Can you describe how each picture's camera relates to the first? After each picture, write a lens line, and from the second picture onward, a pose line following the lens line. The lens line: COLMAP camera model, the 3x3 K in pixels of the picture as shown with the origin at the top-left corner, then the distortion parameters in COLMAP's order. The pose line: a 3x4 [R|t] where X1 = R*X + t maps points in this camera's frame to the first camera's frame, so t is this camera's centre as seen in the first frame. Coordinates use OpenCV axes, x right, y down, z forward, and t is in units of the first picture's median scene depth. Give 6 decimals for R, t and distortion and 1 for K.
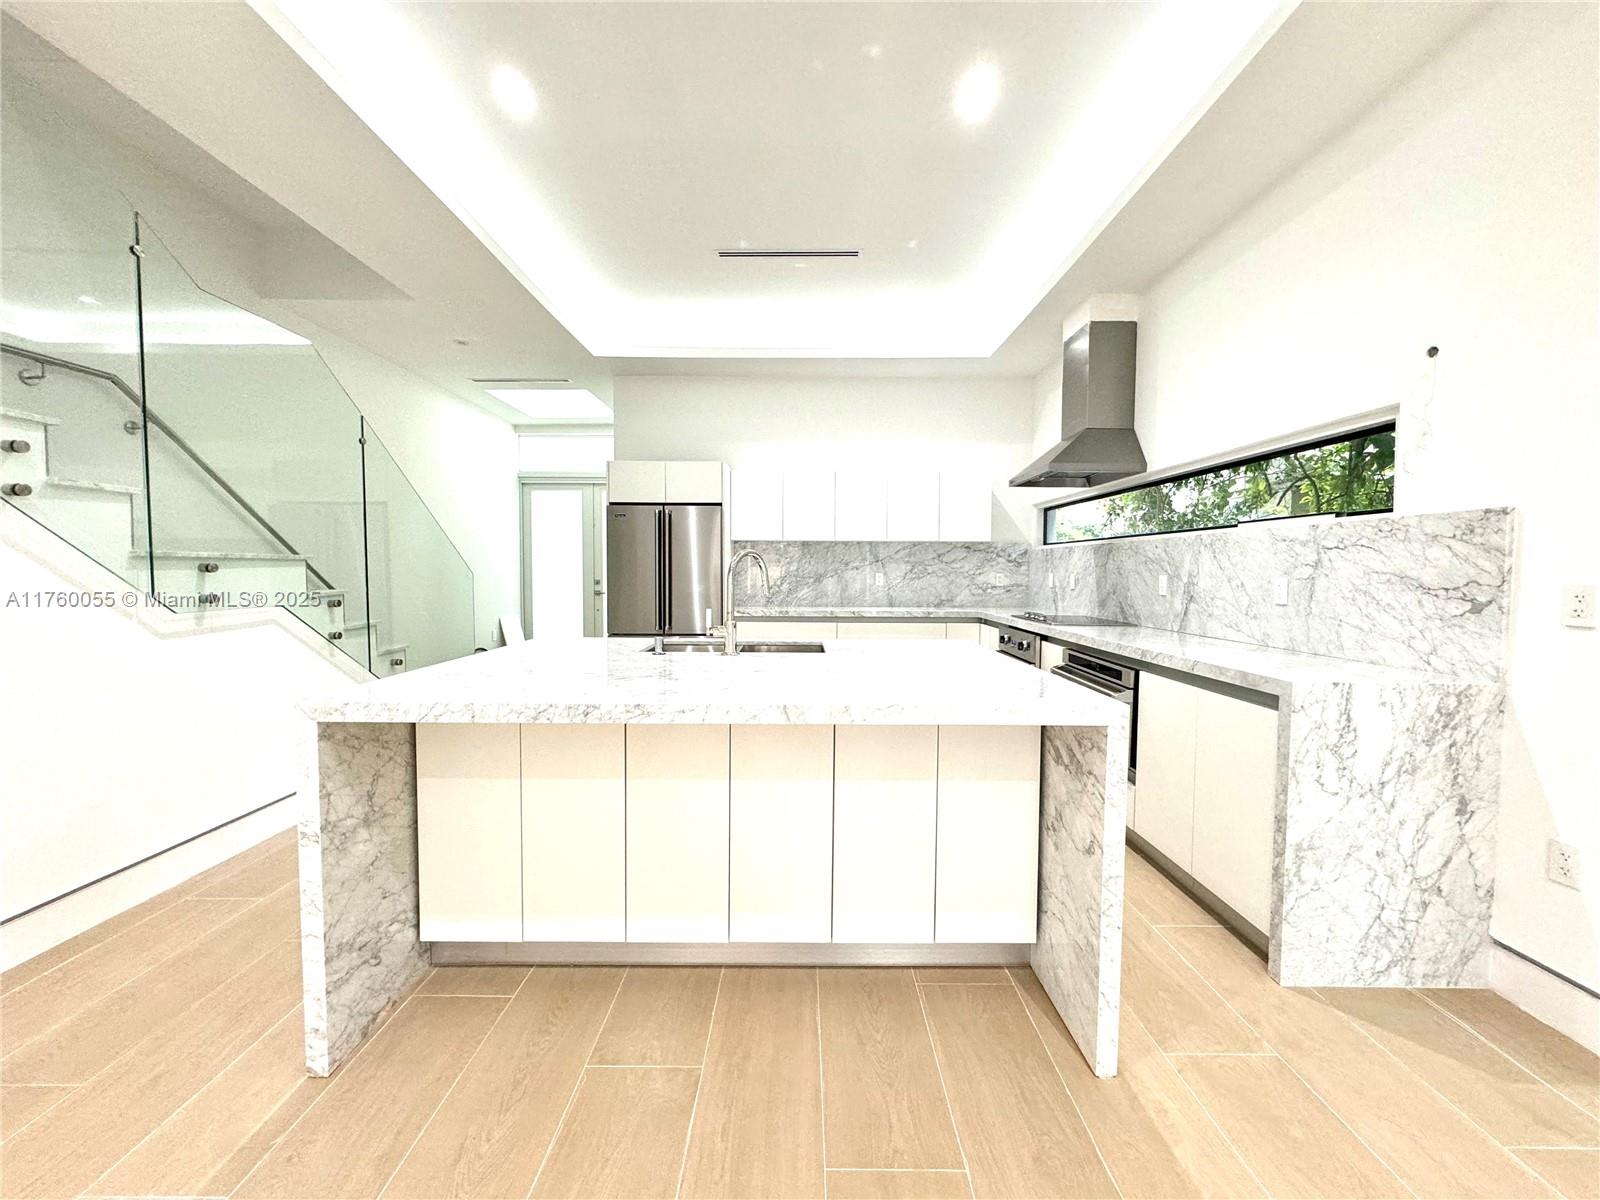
lens RADIAL K [[641.1, 0, 803.2], [0, 641.1, 600.9], [0, 0, 1]] dist [-0.001261, 0.000149]
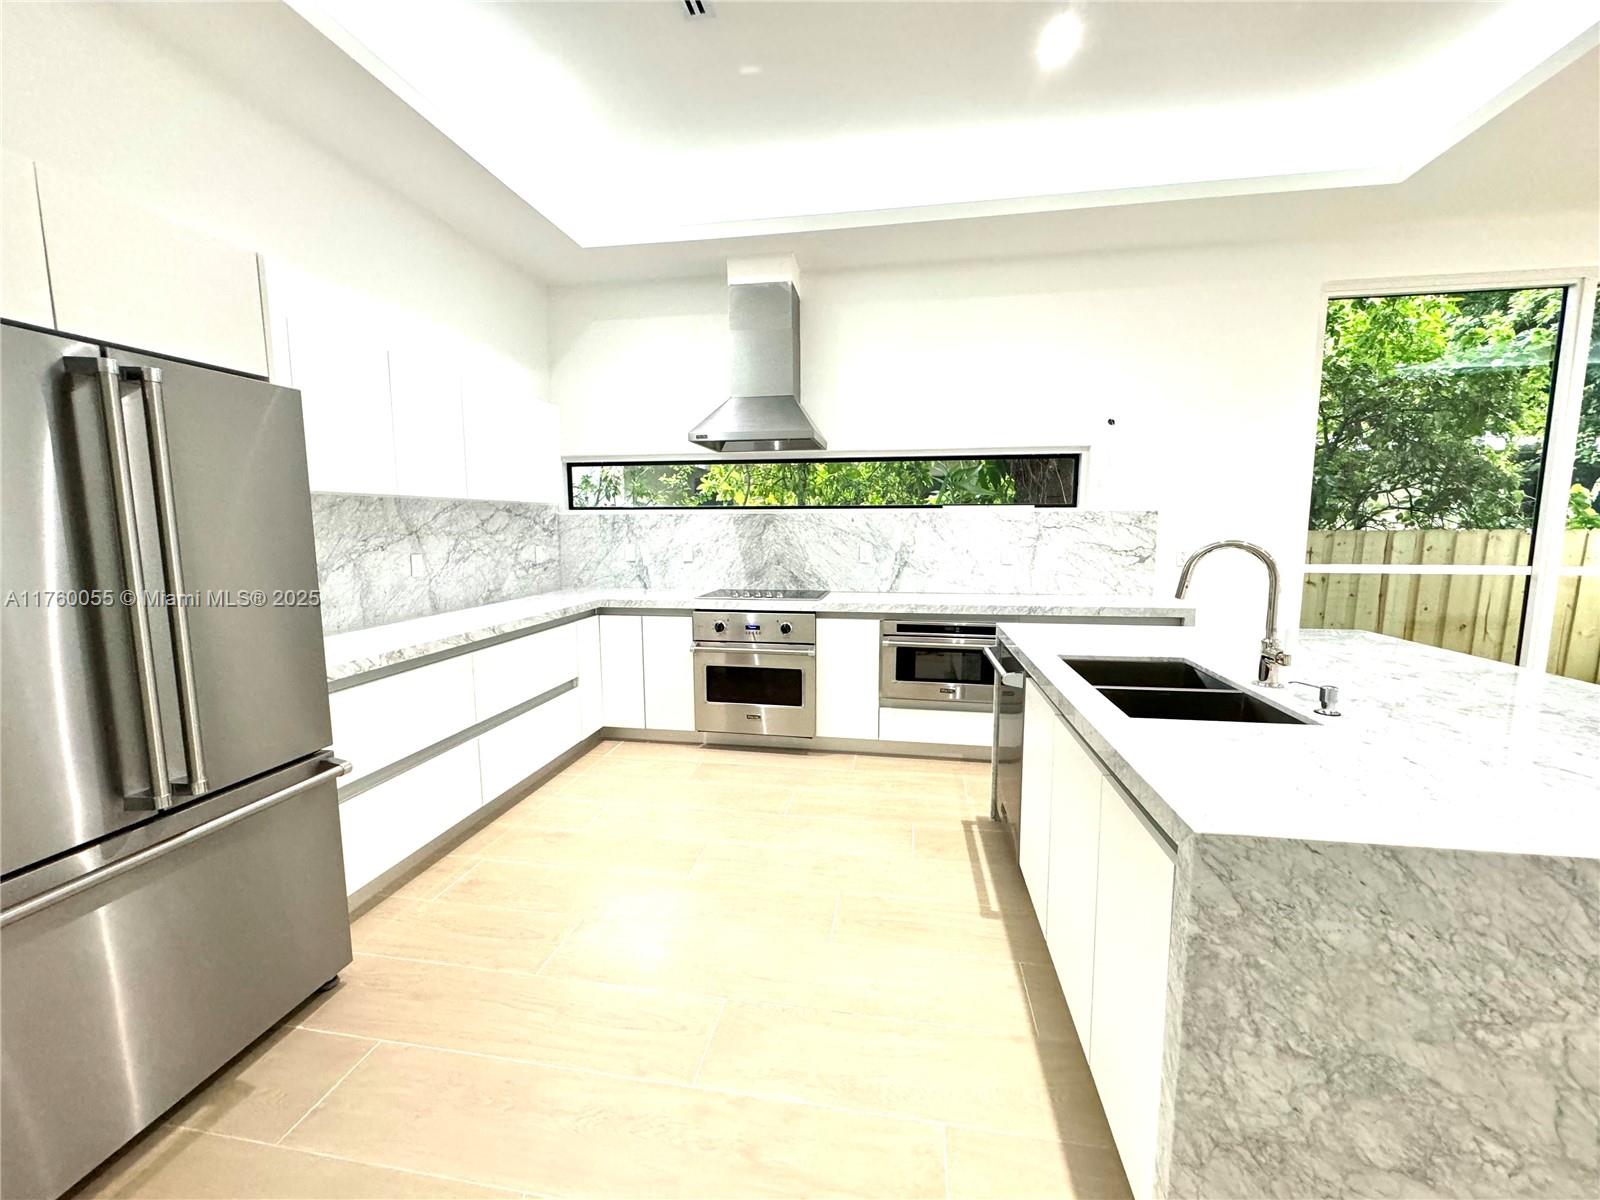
lens RADIAL K [[641.1, 0, 803.1], [0, 641.1, 598.4], [0, 0, 1]] dist [-0.001261, 0.000149]
pose [[0.163268, -0.121843, 0.979029, -0.433775], [0.051604, 0.992041, 0.114857, -0.060558], [-0.985231, 0.031769, 0.168256, 0.666864]]
